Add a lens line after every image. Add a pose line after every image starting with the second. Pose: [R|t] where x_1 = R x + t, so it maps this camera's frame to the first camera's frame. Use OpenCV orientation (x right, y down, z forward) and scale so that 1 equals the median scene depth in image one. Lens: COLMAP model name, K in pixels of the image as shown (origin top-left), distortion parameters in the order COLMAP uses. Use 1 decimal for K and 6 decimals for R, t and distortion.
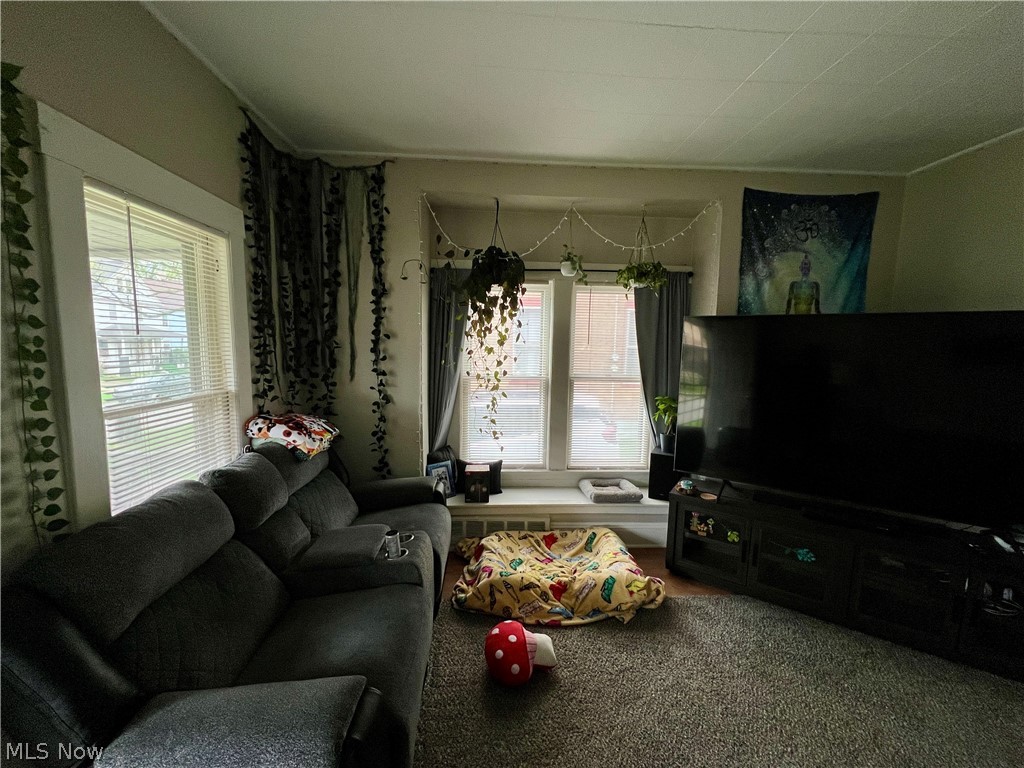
lens RADIAL K [[408.6, 0, 511.9], [0, 408.6, 387.5], [0, 0, 1]] dist [-0.001453, 0.000022]
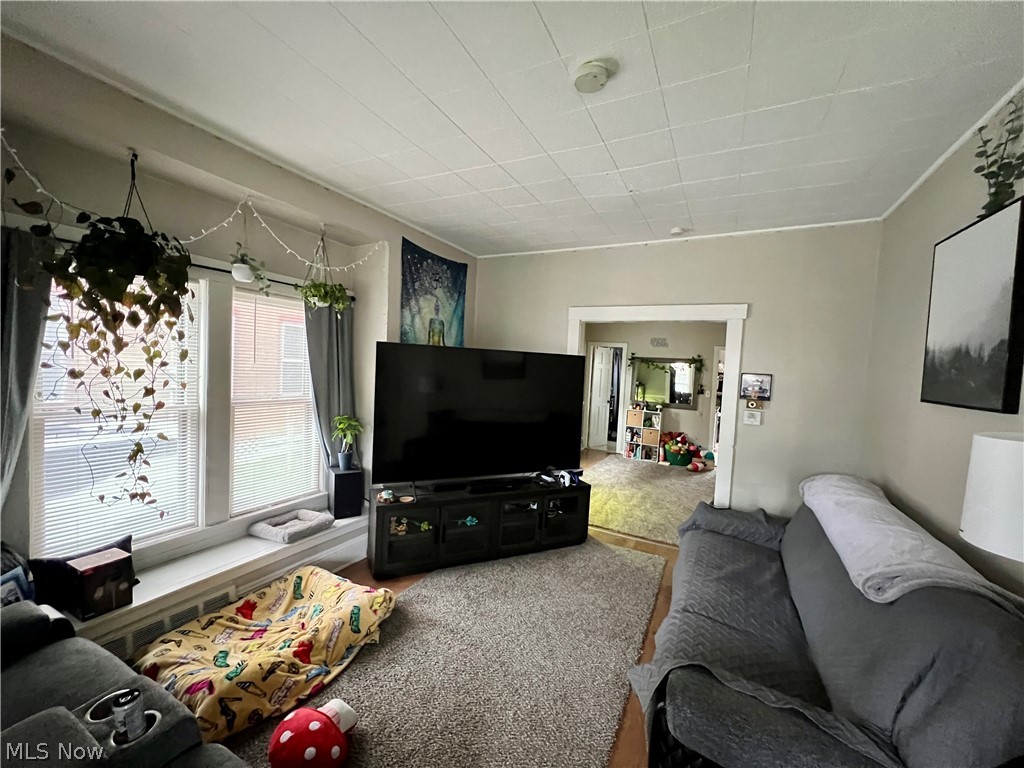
lens RADIAL K [[408.6, 0, 511.9], [0, 408.6, 387.5], [0, 0, 1]] dist [-0.001453, 0.000022]
pose [[0.503085, -0.038774, 0.863367, -0.321587], [0.055940, 0.998359, 0.012240, -0.041591], [-0.862425, 0.042140, 0.504428, 0.132628]]
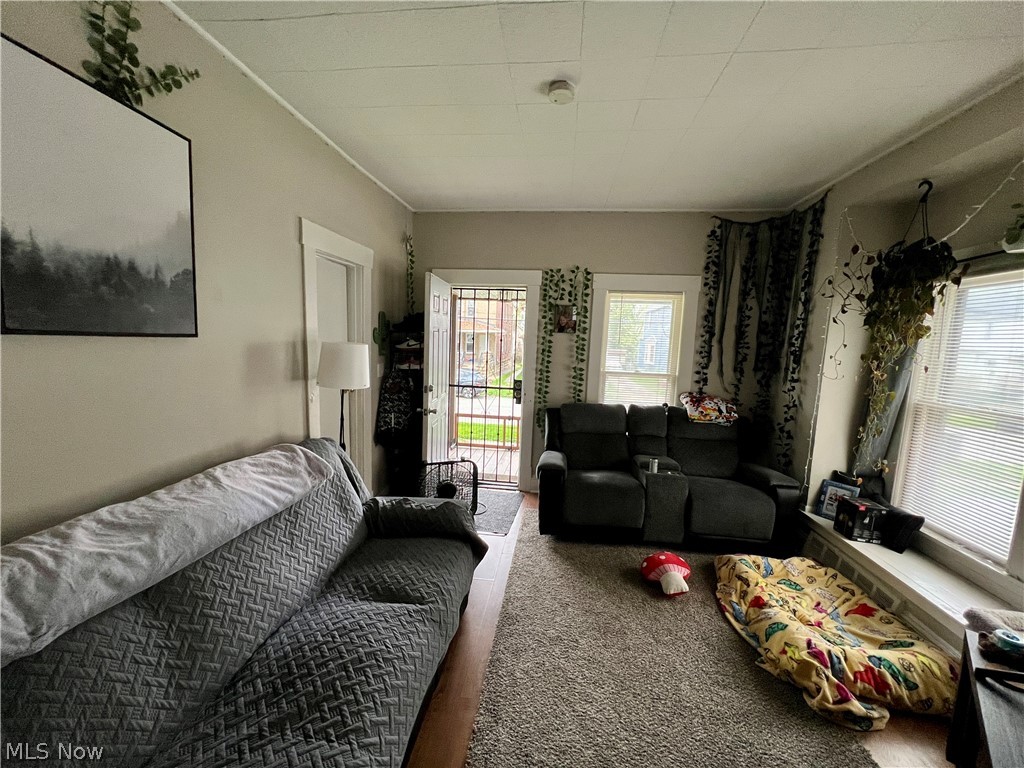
lens RADIAL K [[408.6, 0, 511.9], [0, 408.6, 387.5], [0, 0, 1]] dist [-0.001453, 0.000022]
pose [[-0.169860, 0.093415, -0.981031, 0.931242], [-0.148895, 0.981636, 0.119253, -0.033964], [0.974155, 0.166326, -0.152831, 0.402525]]
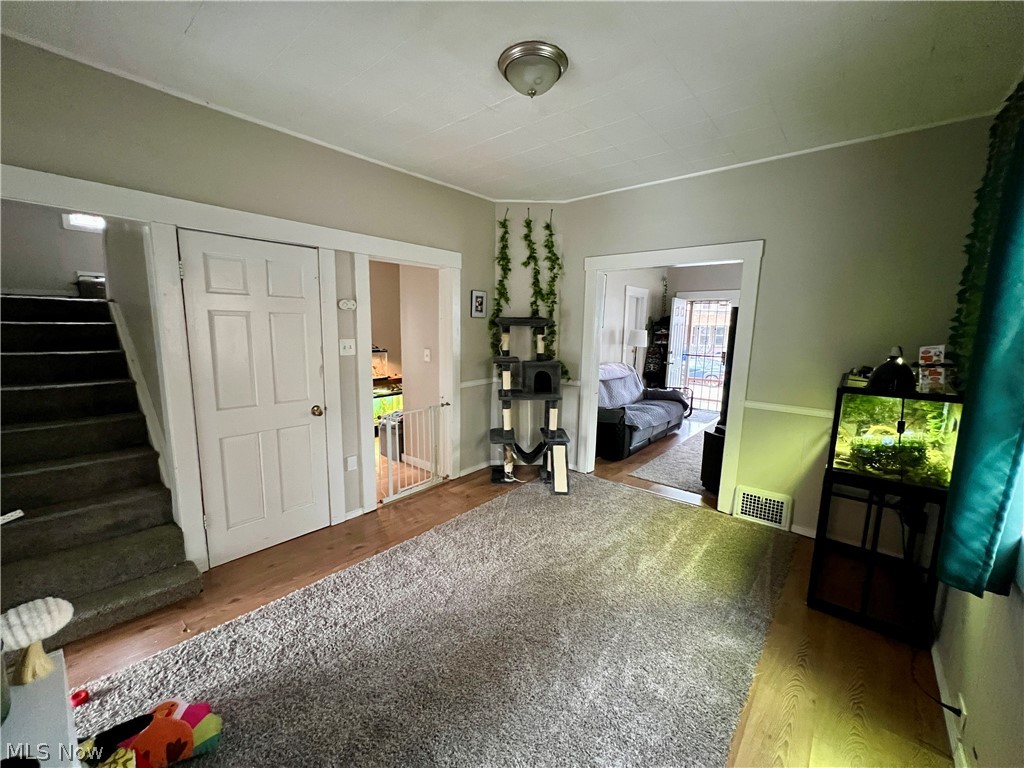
lens RADIAL K [[408.6, 0, 511.9], [0, 408.6, 387.5], [0, 0, 1]] dist [-0.001453, 0.000022]
pose [[-0.681082, 0.074312, -0.728427, 2.098387], [-0.116722, 0.971096, 0.208204, -0.049460], [0.722844, 0.226827, -0.652722, 0.880566]]
